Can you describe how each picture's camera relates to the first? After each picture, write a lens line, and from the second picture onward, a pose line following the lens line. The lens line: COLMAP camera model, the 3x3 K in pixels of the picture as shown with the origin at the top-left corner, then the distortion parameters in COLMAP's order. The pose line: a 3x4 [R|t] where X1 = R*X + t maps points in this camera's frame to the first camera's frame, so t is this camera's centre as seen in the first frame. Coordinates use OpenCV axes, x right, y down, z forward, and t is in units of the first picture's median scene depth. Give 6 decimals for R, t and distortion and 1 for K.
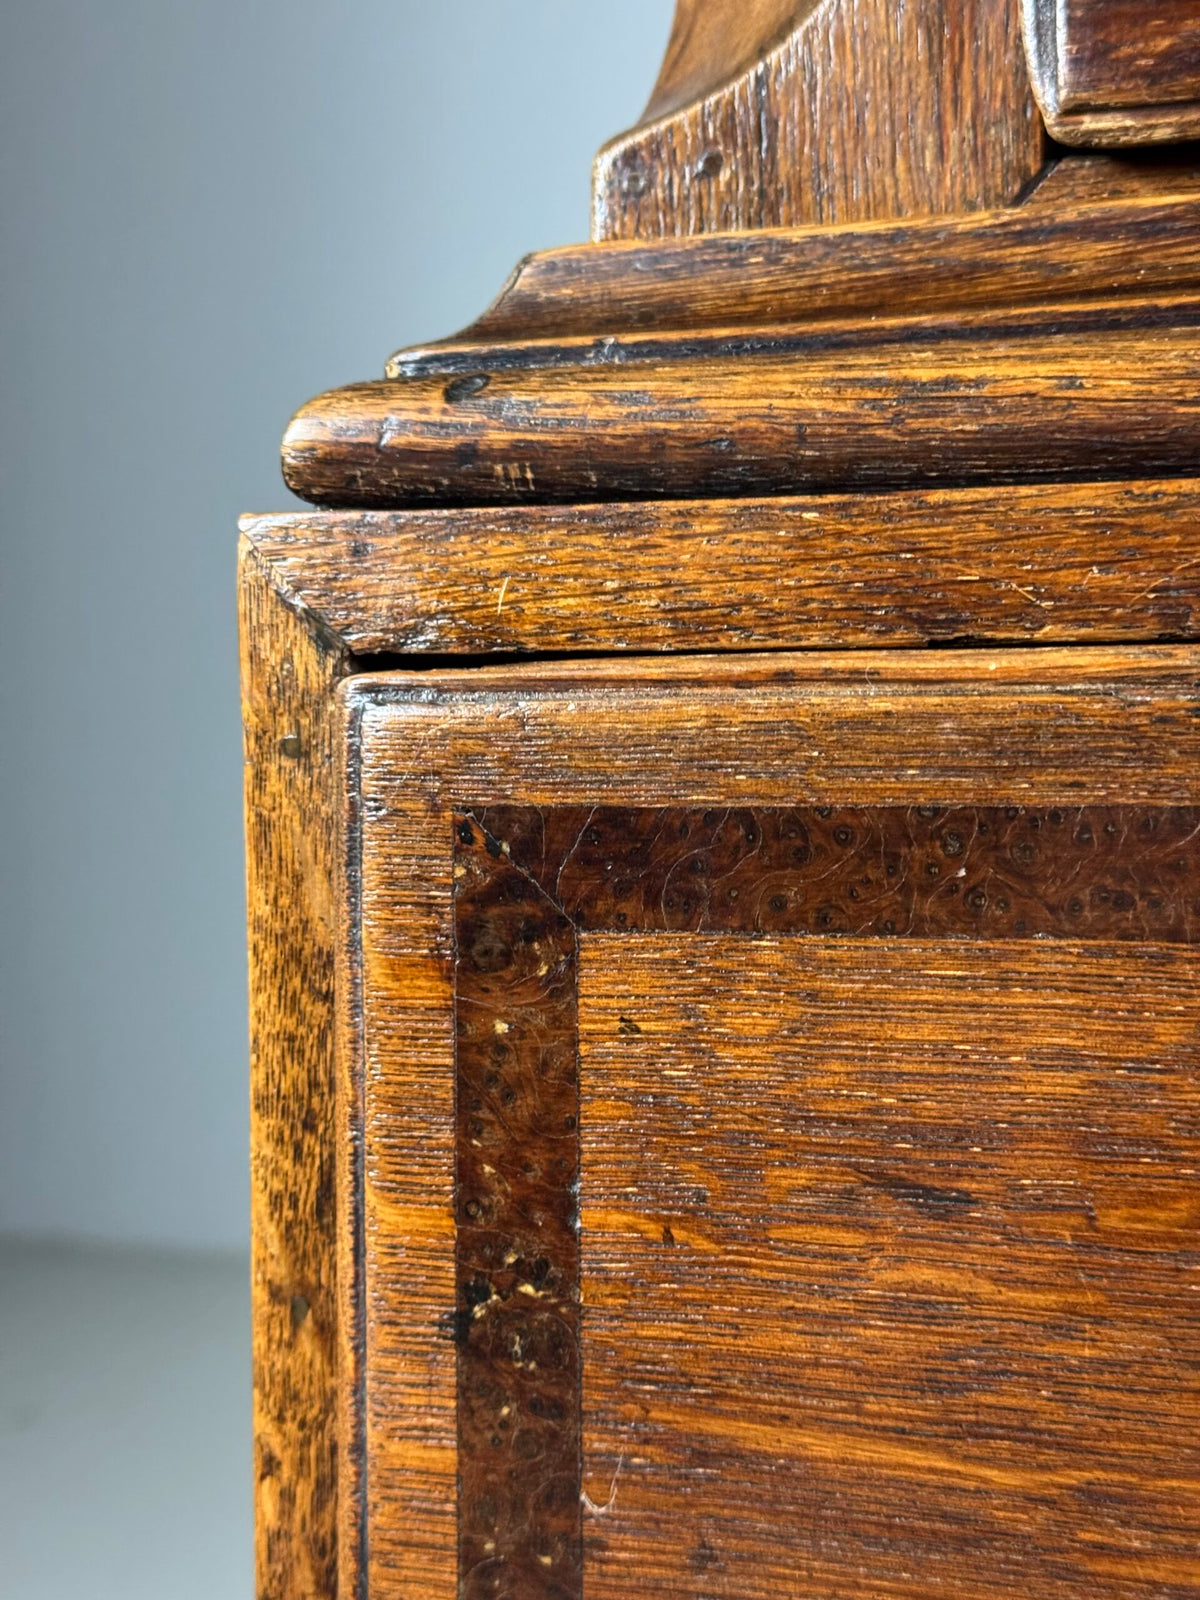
lens RADIAL K [[2404.9, 0, 588.2], [0, 2404.9, 814.8], [0, 0, 1]] dist [0.131925, 0.000000]
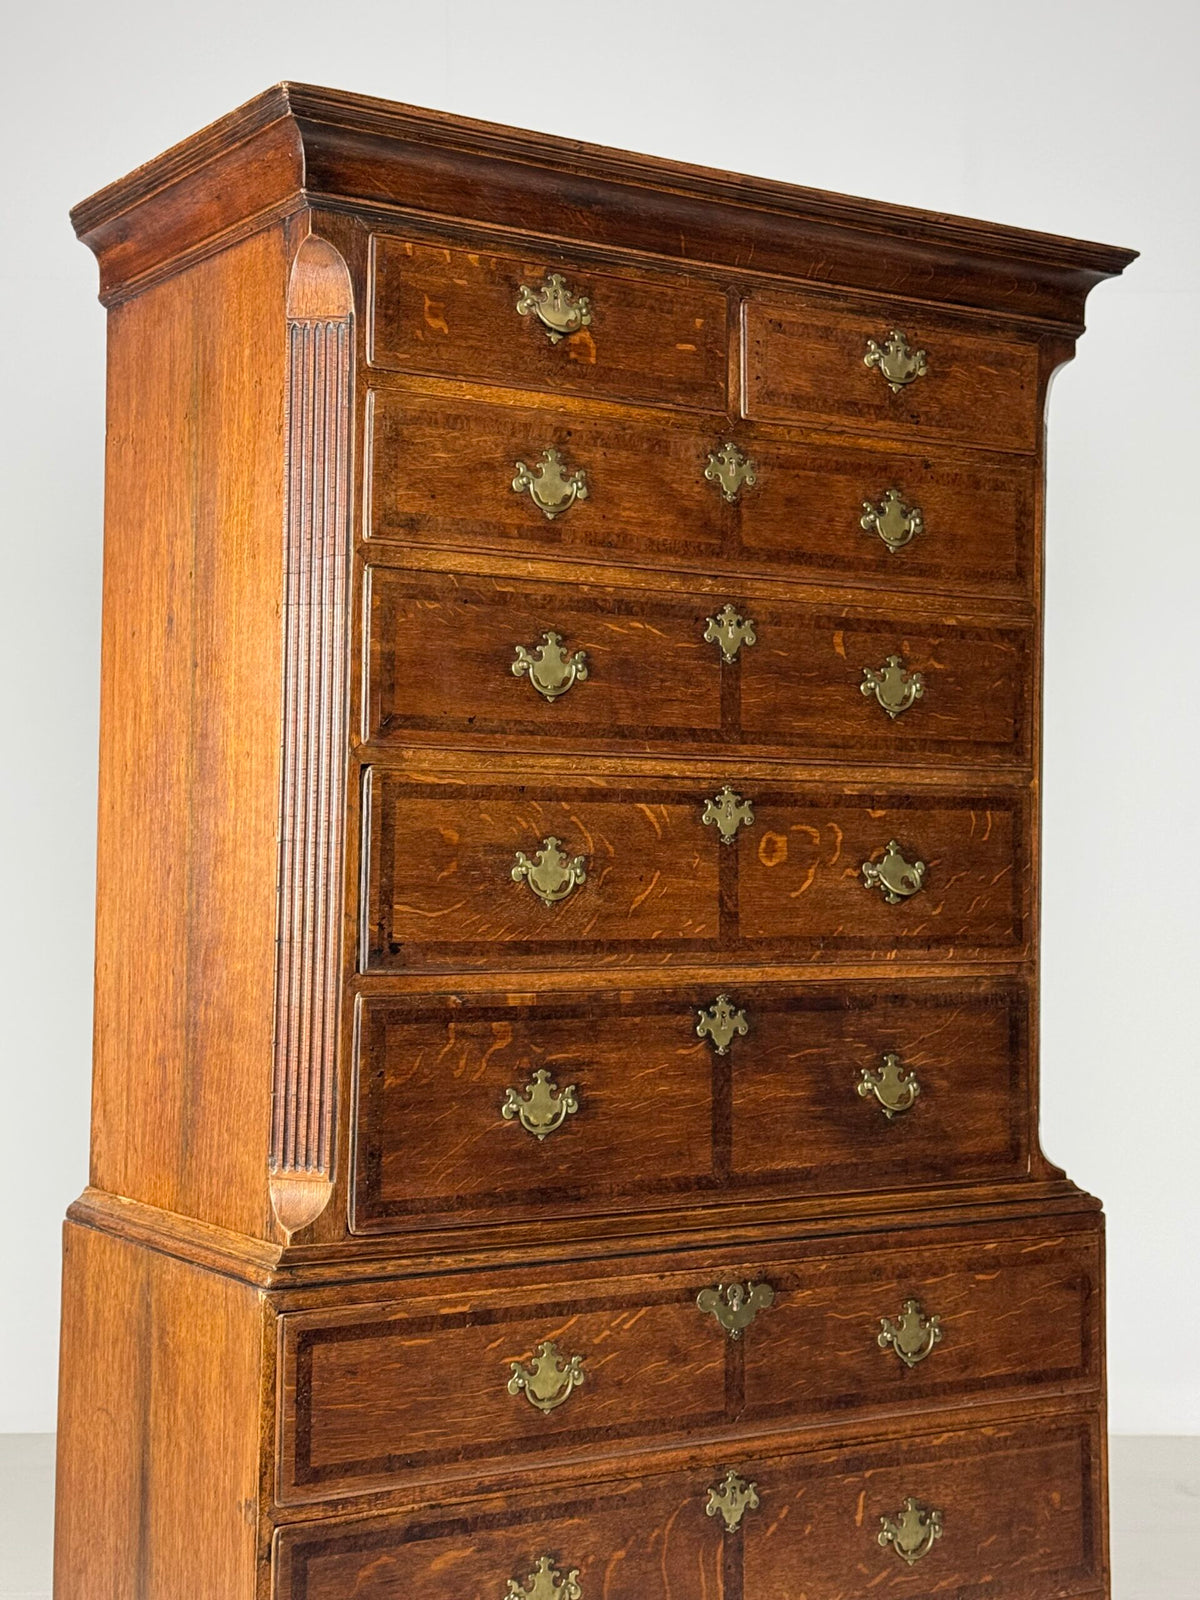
lens RADIAL K [[2404.9, 0, 610.2], [0, 2404.9, 805.7], [0, 0, 1]] dist [0.131925, 0.000000]
pose [[0.618794, 0.042667, 0.784393, -5.661528], [0.025282, 0.996925, -0.074173, -1.090758], [-0.785146, 0.065728, 0.615813, -4.719170]]
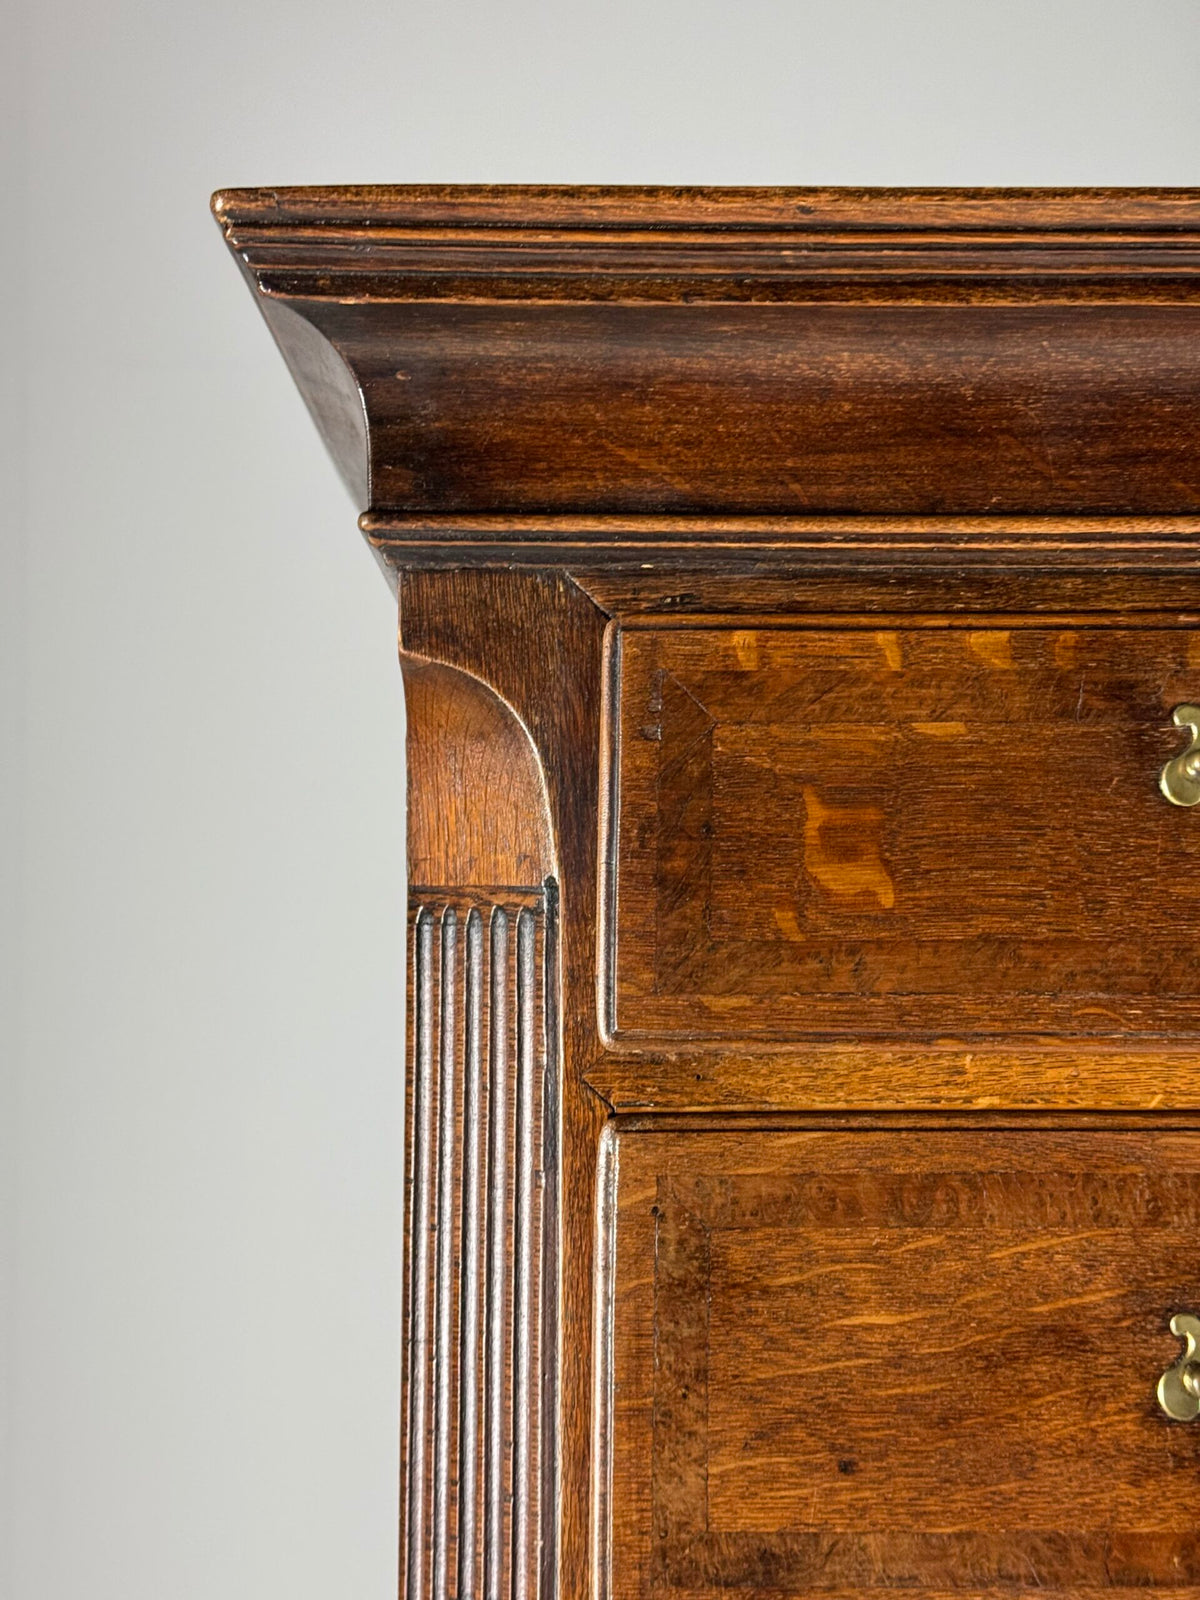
lens RADIAL K [[2219.6, 0, 629.2], [0, 2219.6, 783.9], [0, 0, 1]] dist [0.124891, 0.000000]
pose [[0.936882, 0.033634, 0.348025, -0.614911], [0.003331, 0.994459, -0.105073, -3.224064], [-0.349631, 0.099600, 0.931578, -1.322412]]
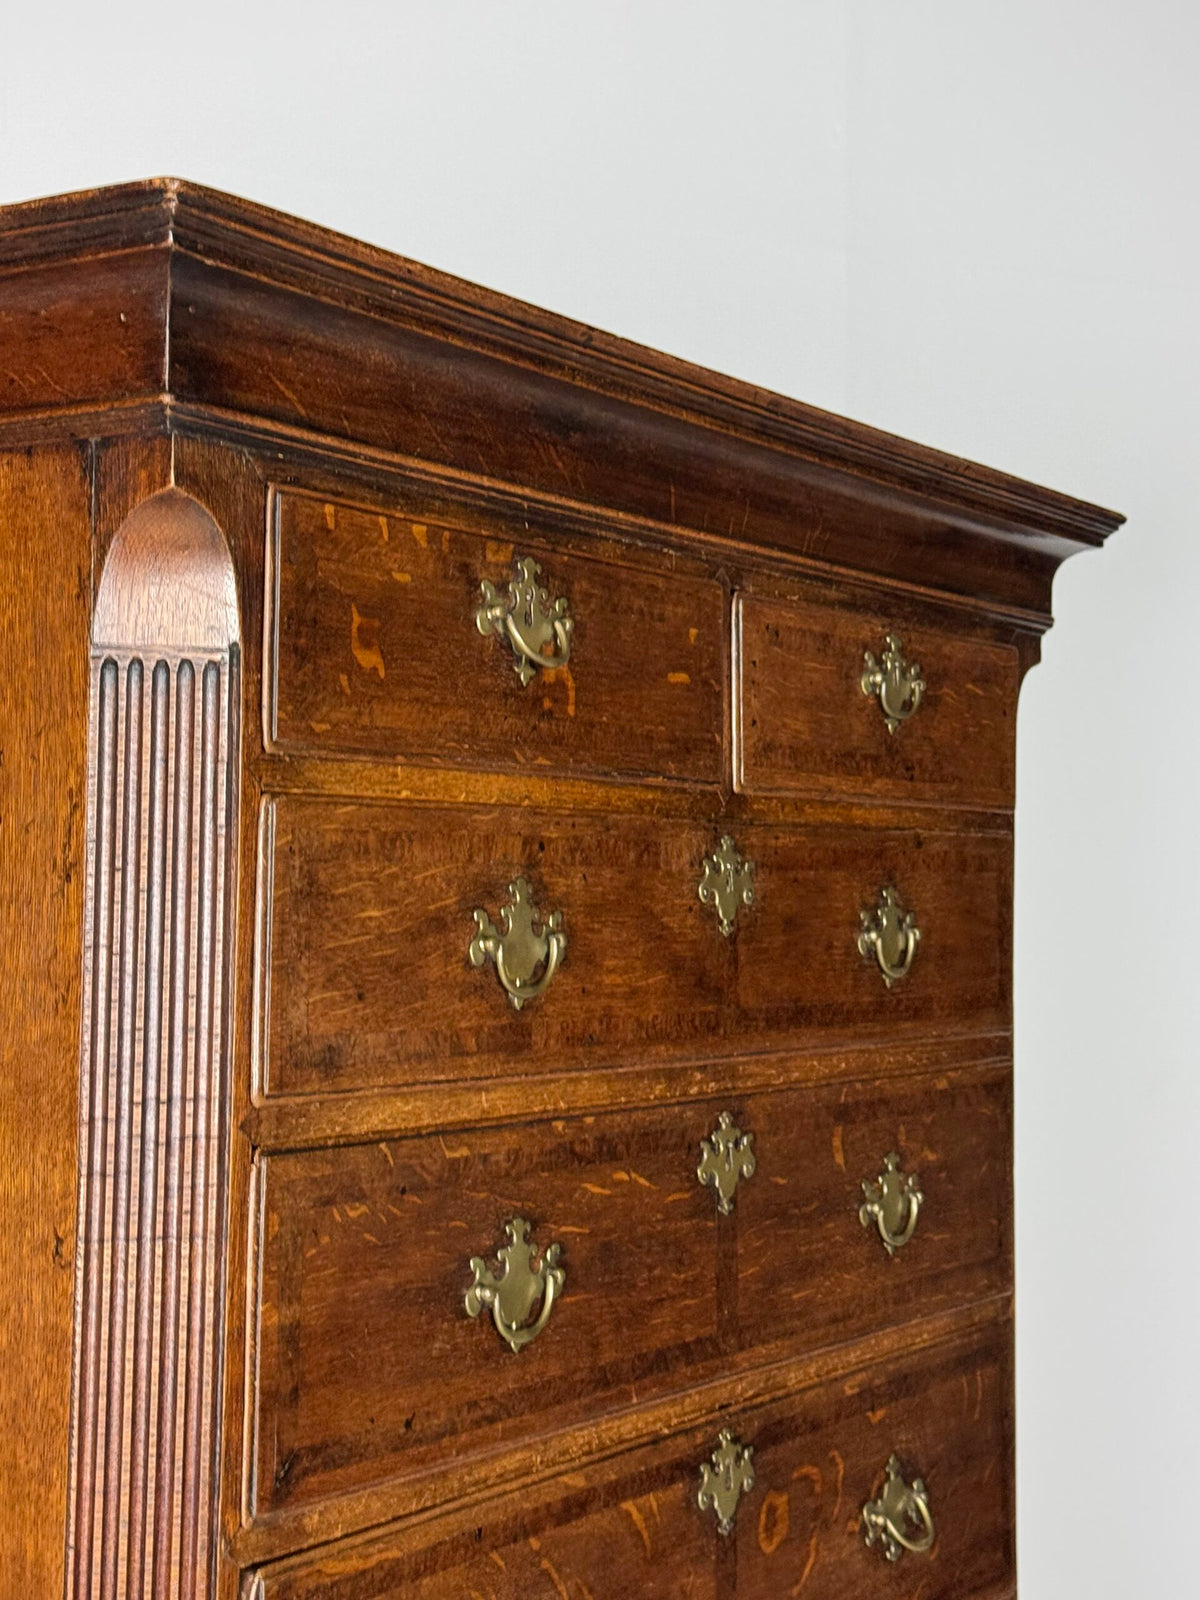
lens RADIAL K [[2404.9, 0, 552.5], [0, 2404.9, 812.5], [0, 0, 1]] dist [0.131925, 0.000000]
pose [[0.271342, 0.054648, 0.960930, -3.562948], [0.043668, 0.996660, -0.069011, -2.792369], [-0.961492, 0.060687, 0.268050, -0.686402]]
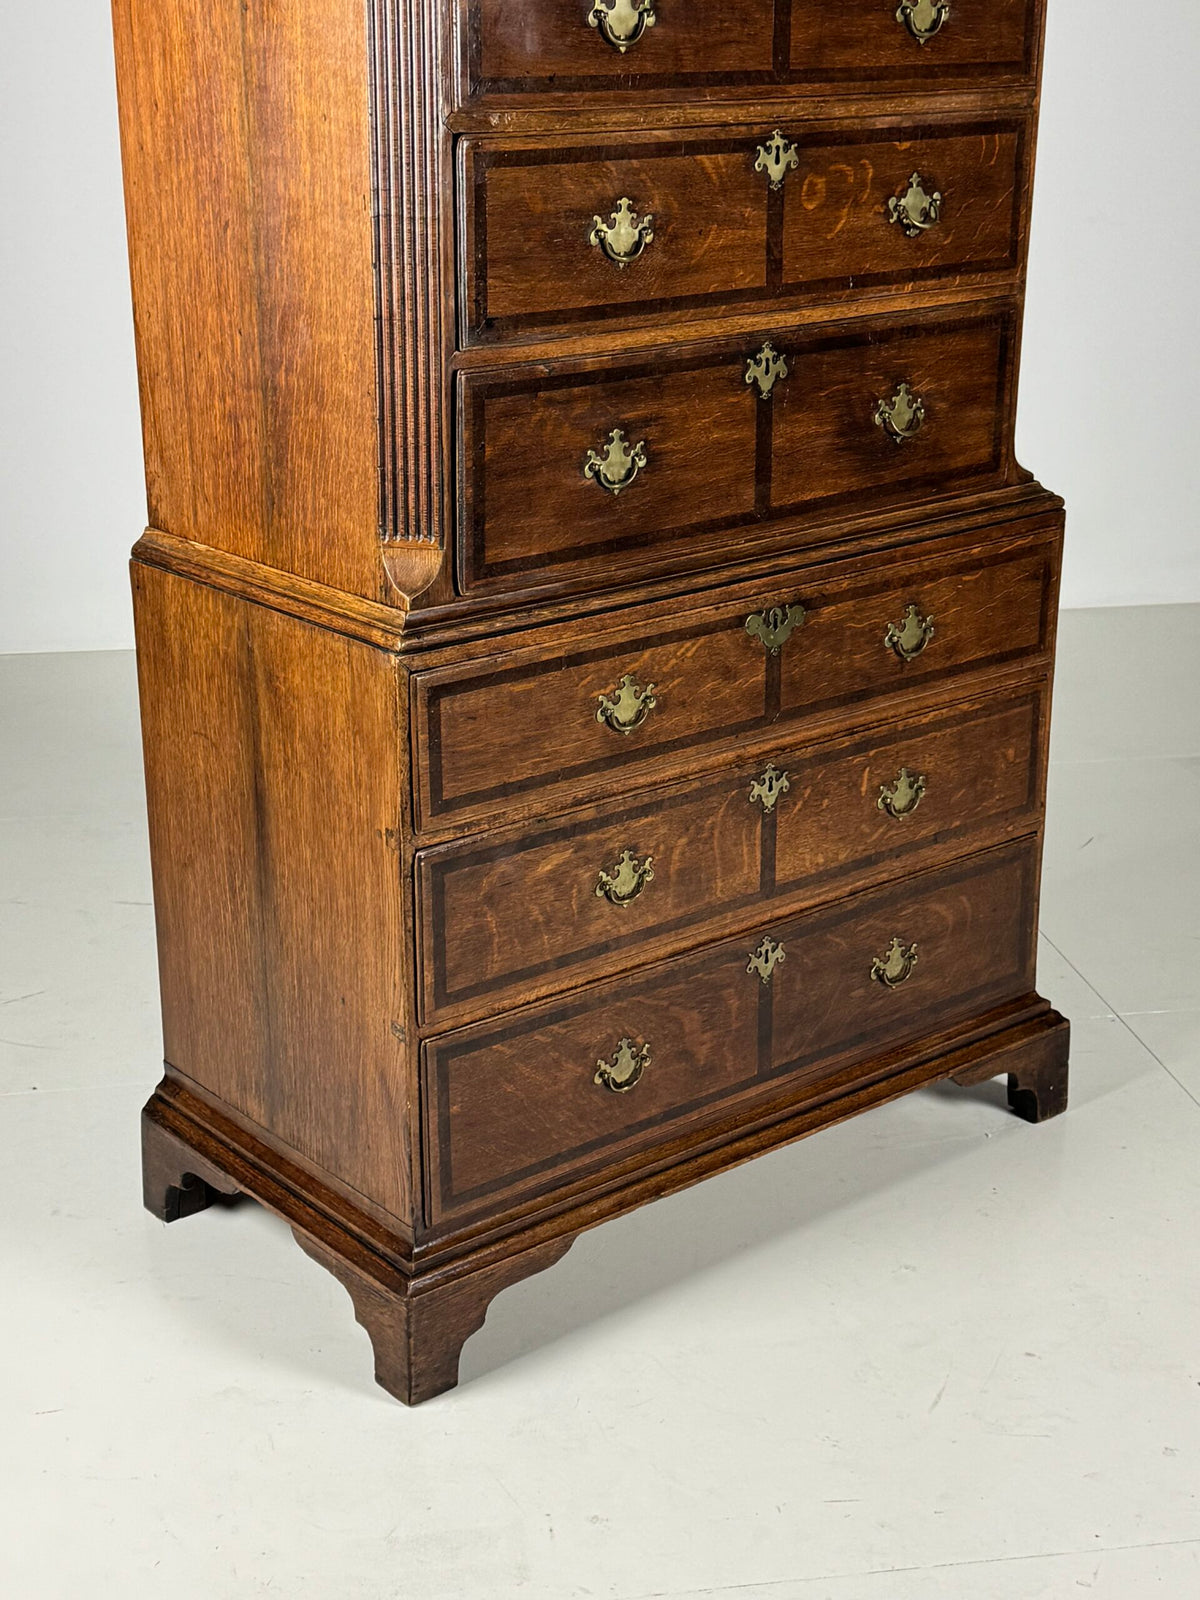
lens RADIAL K [[2219.6, 0, 599.2], [0, 2219.6, 821.5], [0, 0, 1]] dist [0.124891, 0.000000]
pose [[0.504943, -0.280186, 0.816412, -6.345473], [0.039422, 0.952348, 0.302455, -1.919371], [-0.862252, -0.120538, 0.491927, -3.457267]]
